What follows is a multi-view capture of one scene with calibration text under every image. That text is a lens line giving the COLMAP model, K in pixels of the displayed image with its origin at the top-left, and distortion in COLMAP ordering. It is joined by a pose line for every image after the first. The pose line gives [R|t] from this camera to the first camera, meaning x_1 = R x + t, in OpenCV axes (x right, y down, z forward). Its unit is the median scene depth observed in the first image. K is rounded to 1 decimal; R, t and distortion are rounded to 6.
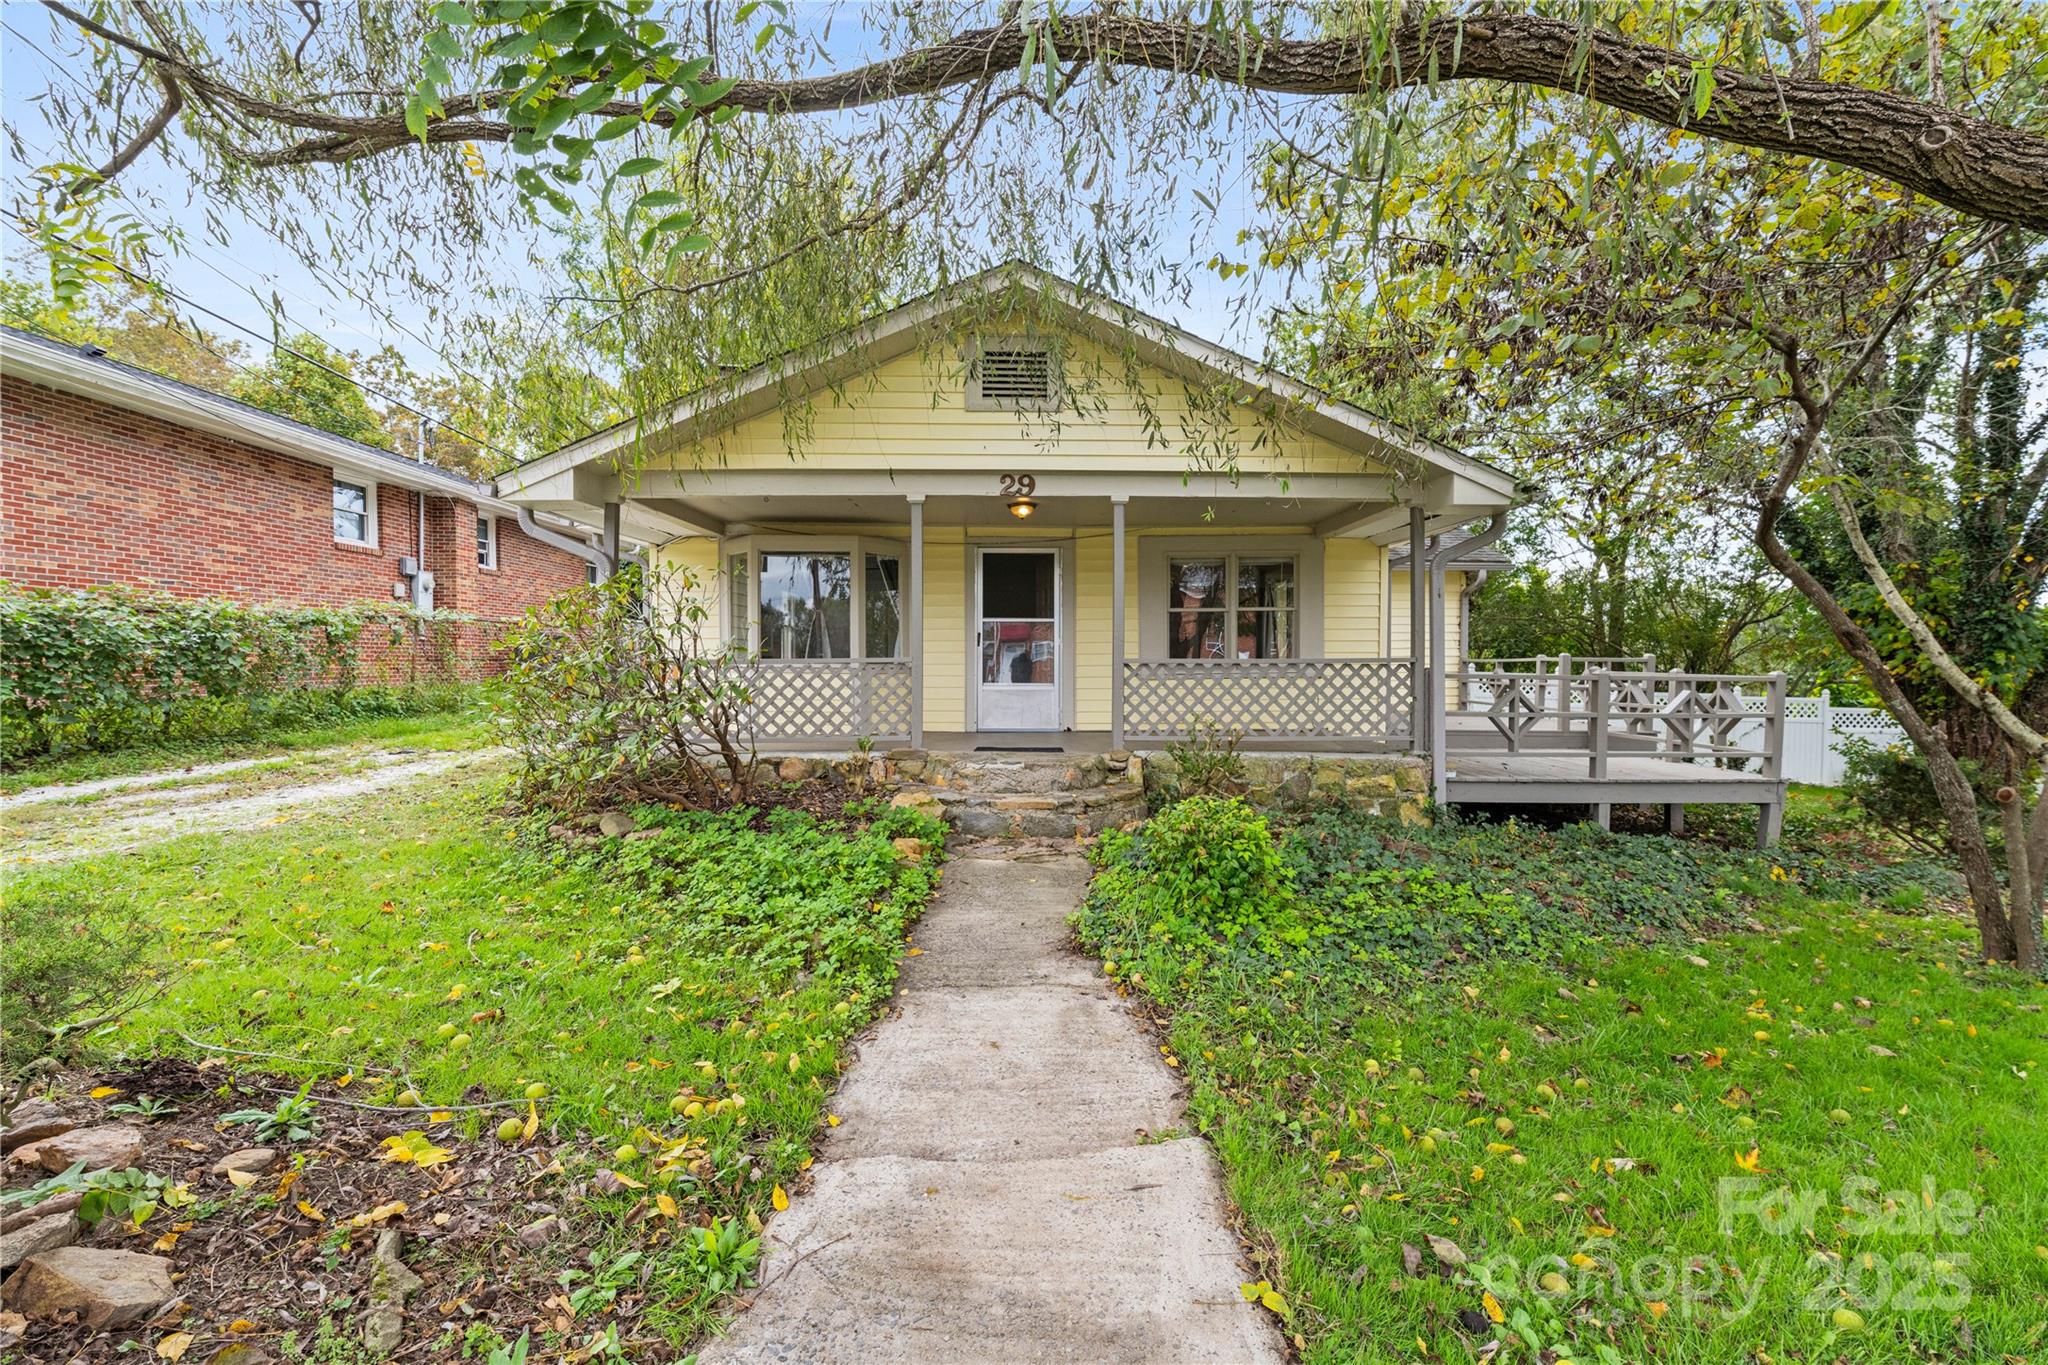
lens RADIAL K [[905.2, 0, 1024.0], [0, 905.2, 682.5], [0, 0, 1]] dist [0.000533, -0.009513]
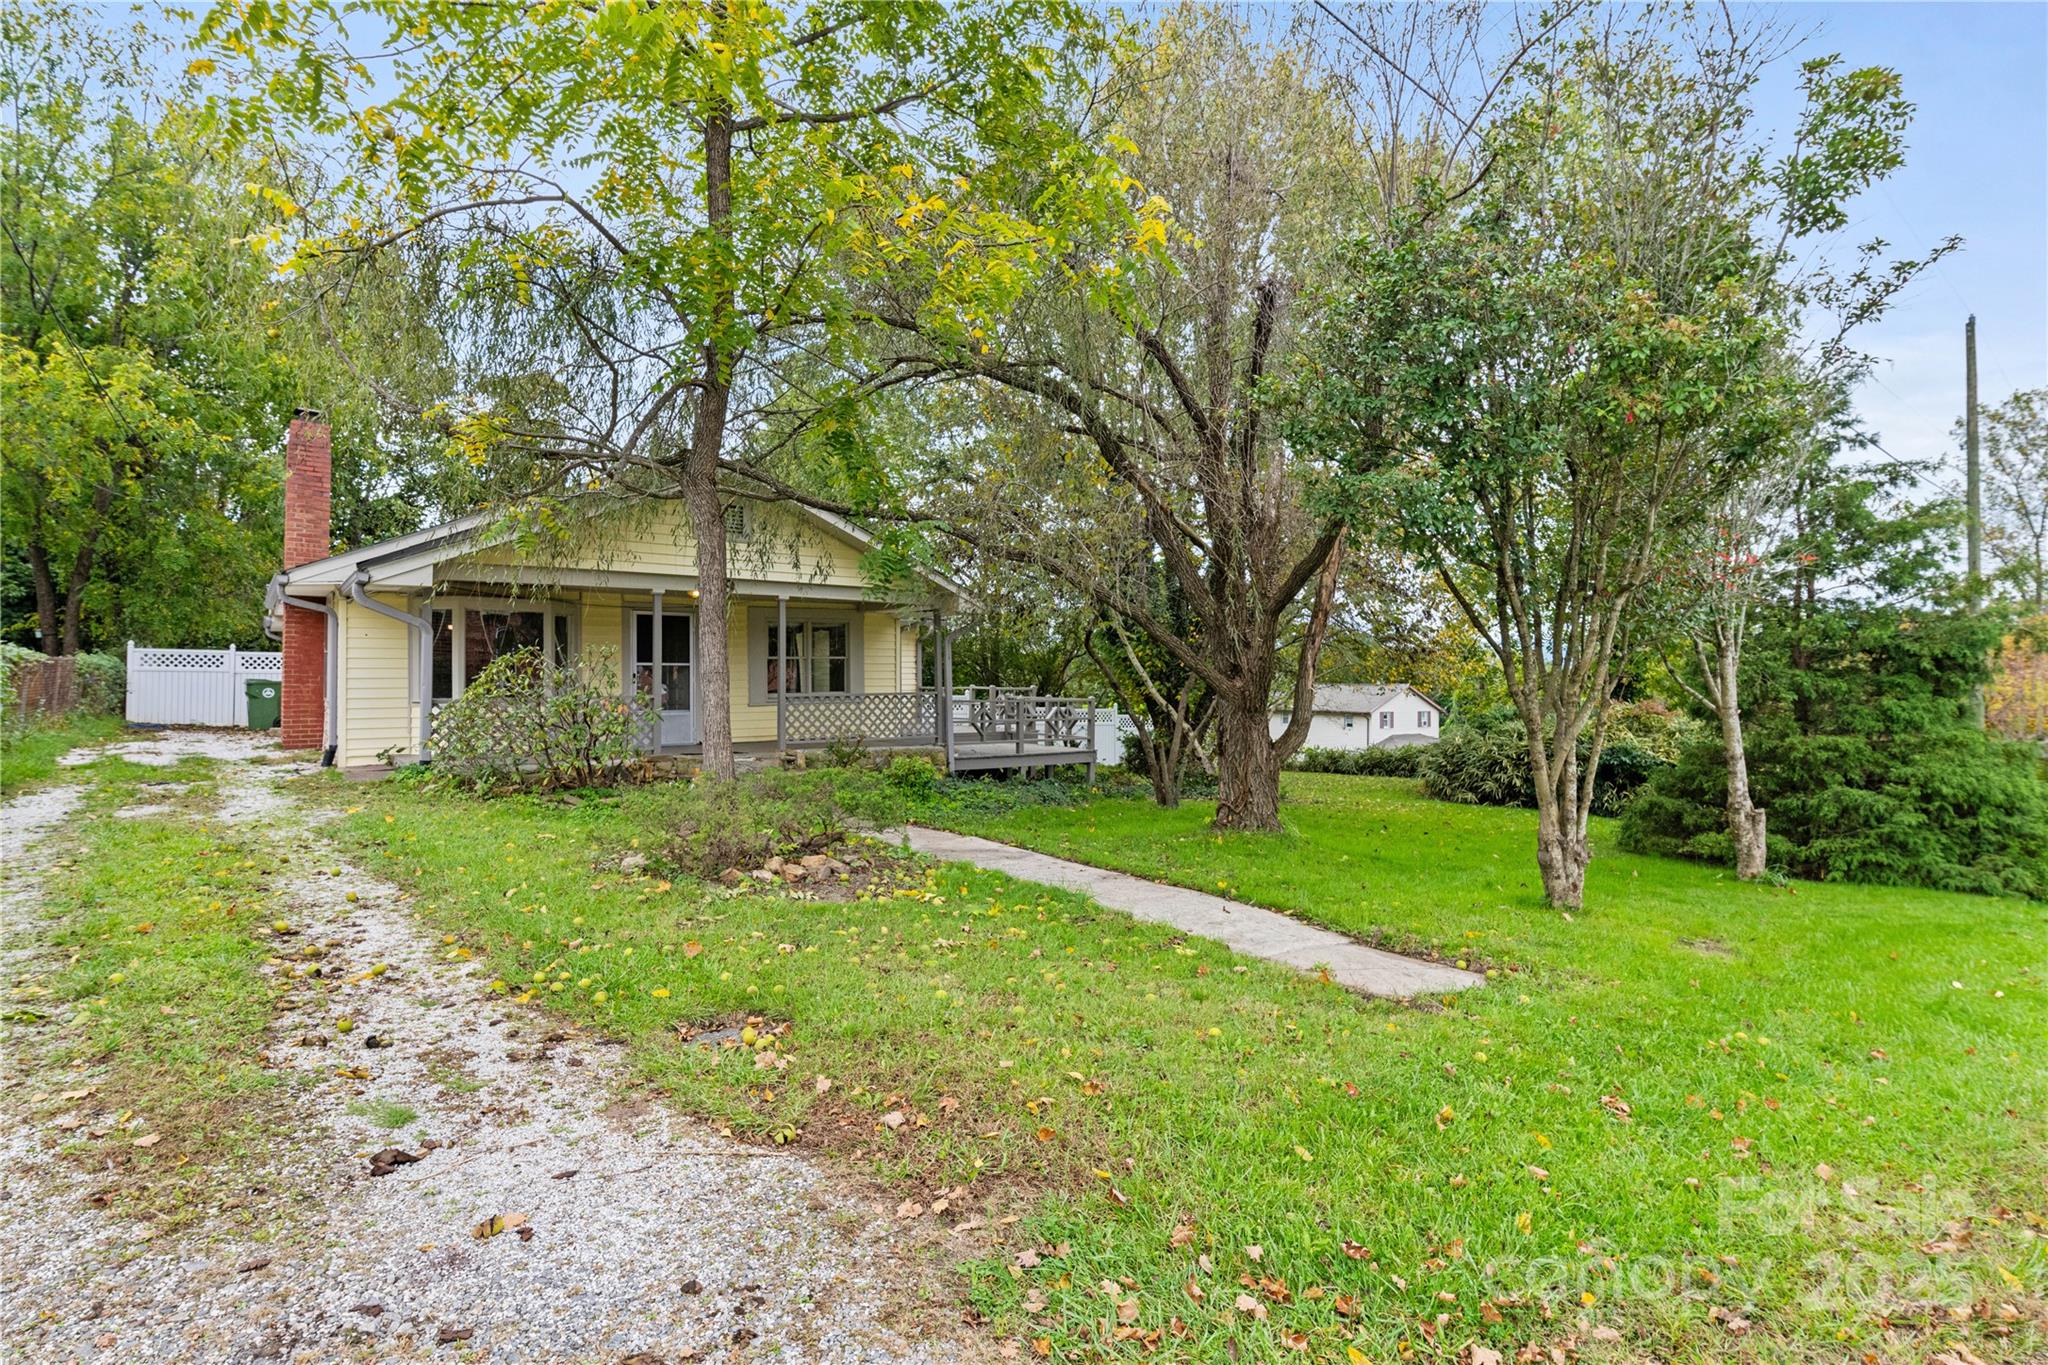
lens RADIAL K [[905.2, 0, 1024.0], [0, 905.2, 682.5], [0, 0, 1]] dist [0.000533, -0.009513]
pose [[0.811581, -0.002649, 0.584234, -0.451762], [0.015126, 0.999750, -0.016480, -0.012853], [-0.584044, 0.022213, 0.811418, -0.533861]]
